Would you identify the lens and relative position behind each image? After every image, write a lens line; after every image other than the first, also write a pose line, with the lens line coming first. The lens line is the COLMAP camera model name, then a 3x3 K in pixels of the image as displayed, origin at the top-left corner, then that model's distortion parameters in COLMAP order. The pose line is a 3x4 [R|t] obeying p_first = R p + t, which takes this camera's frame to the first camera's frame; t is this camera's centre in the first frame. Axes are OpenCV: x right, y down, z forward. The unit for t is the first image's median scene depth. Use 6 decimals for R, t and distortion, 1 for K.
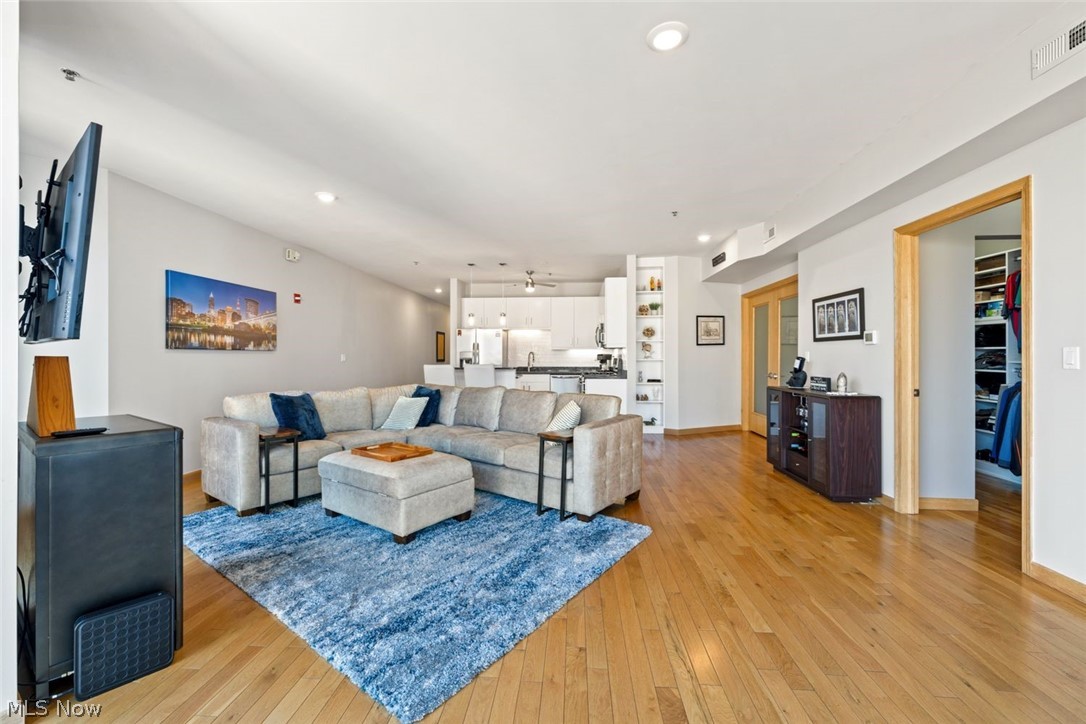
lens RADIAL K [[432.9, 0, 539.1], [0, 432.9, 356.2], [0, 0, 1]] dist [-0.005107, 0.000052]
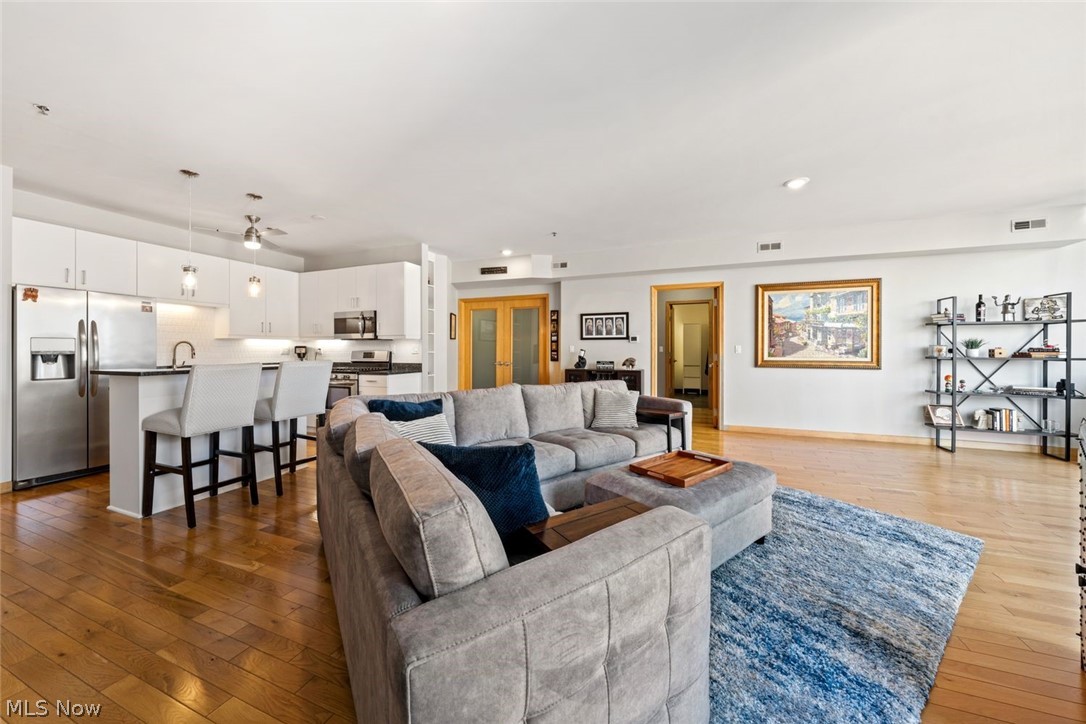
lens RADIAL K [[375.0, 0, 543.9], [0, 375.0, 348.6], [0, 0, 1]] dist [-0.005605, -0.000098]
pose [[0.286330, 0.005489, 0.958115, -0.799389], [0.000338, 0.999983, -0.005830, 0.007680], [-0.958131, 0.001993, 0.286323, 0.784770]]
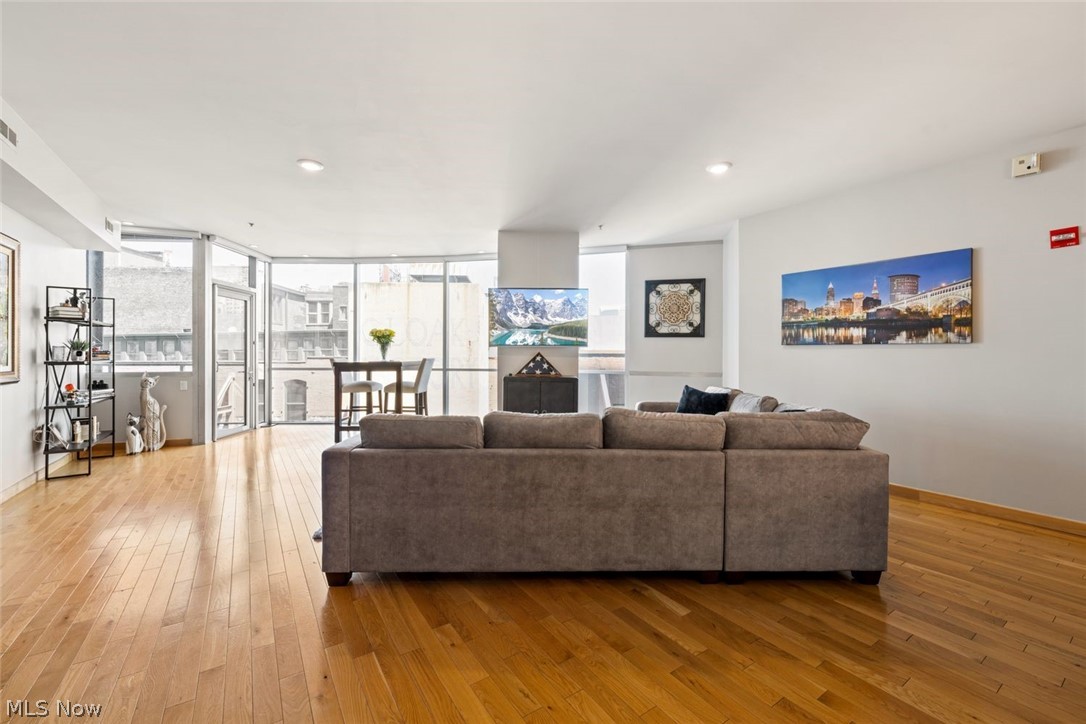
lens RADIAL K [[440.7, 0, 544.7], [0, 440.7, 353.0], [0, 0, 1]] dist [-0.008496, 0.000130]
pose [[-0.776573, 0.000803, -0.630026, 0.327115], [-0.002014, 0.999991, 0.003758, 0.000501], [0.630024, 0.004188, -0.776565, 1.444633]]
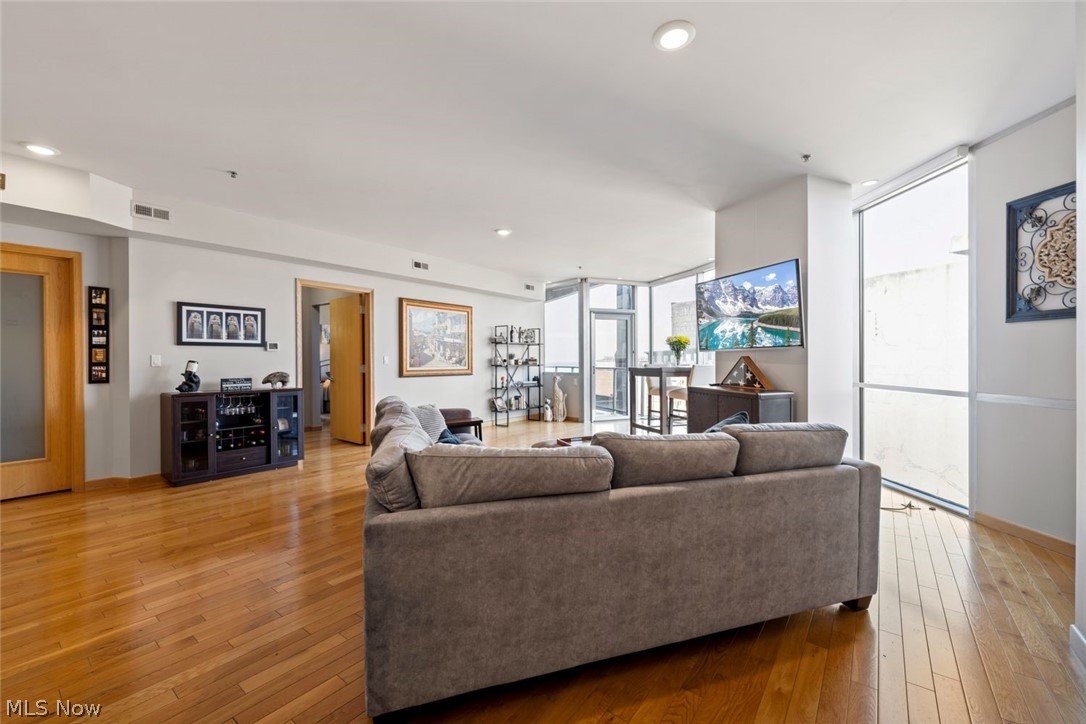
lens RADIAL K [[440.7, 0, 546.1], [0, 440.7, 363.9], [0, 0, 1]] dist [-0.008496, 0.000130]
pose [[-0.844748, 0.001396, 0.535163, -0.634567], [0.007236, 0.999935, 0.008814, 0.006590], [-0.535116, 0.011318, -0.844703, 1.490926]]
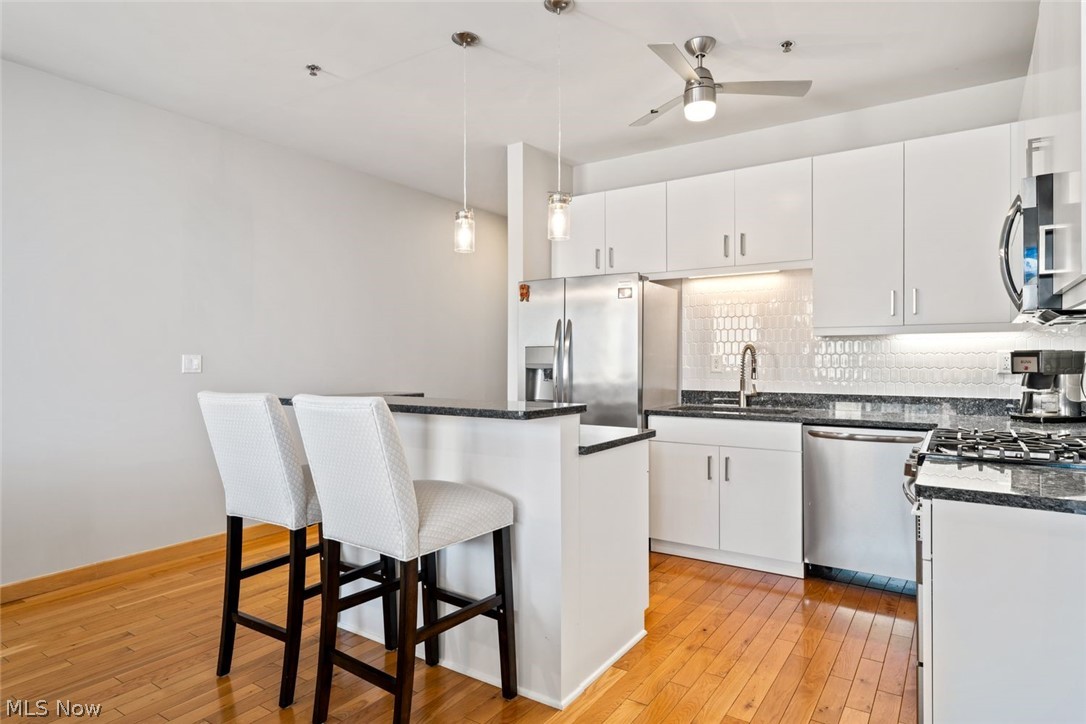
lens RADIAL K [[613.2, 0, 539.5], [0, 613.2, 350.6], [0, 0, 1]] dist [-0.013059, -0.001115]
pose [[0.870420, -0.009477, -0.492219, 0.144770], [-0.002527, 0.999716, -0.023716, 0.009736], [0.492303, 0.021886, 0.870149, 1.156276]]
